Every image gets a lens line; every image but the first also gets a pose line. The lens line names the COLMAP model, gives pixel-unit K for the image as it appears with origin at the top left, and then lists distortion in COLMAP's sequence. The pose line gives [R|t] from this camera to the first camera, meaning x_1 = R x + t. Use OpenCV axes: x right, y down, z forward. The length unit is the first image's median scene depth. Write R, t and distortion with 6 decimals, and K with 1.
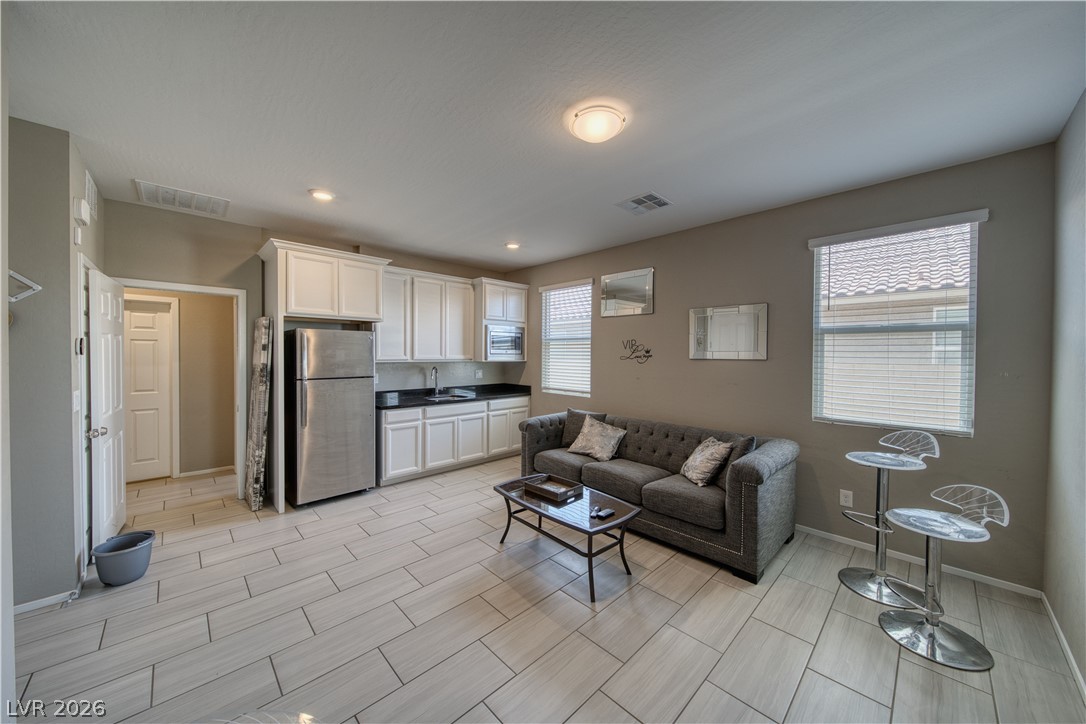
lens RADIAL K [[387.6, 0, 553.5], [0, 387.6, 360.0], [0, 0, 1]] dist [-0.002262, -0.000308]
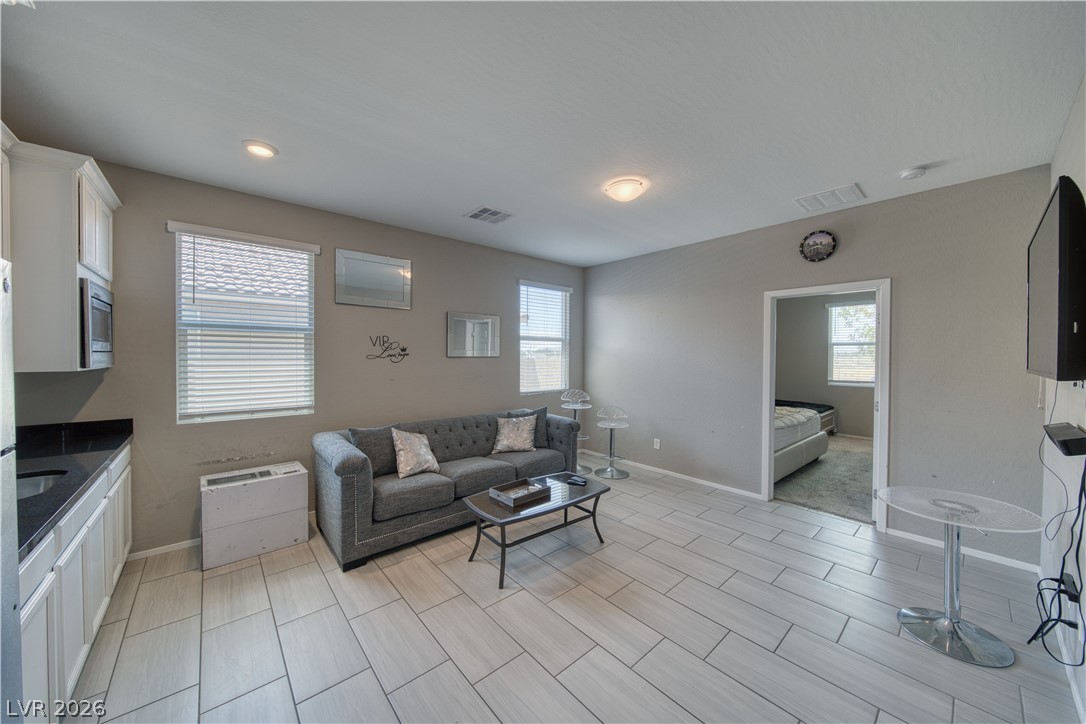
lens RADIAL K [[380.1, 0, 542.5], [0, 380.1, 358.8], [0, 0, 1]] dist [-0.001921, -0.000097]
pose [[0.053558, -0.012780, 0.998483, -0.643997], [0.014566, 0.999822, 0.012016, -0.006130], [-0.998458, 0.013901, 0.053735, 0.615956]]
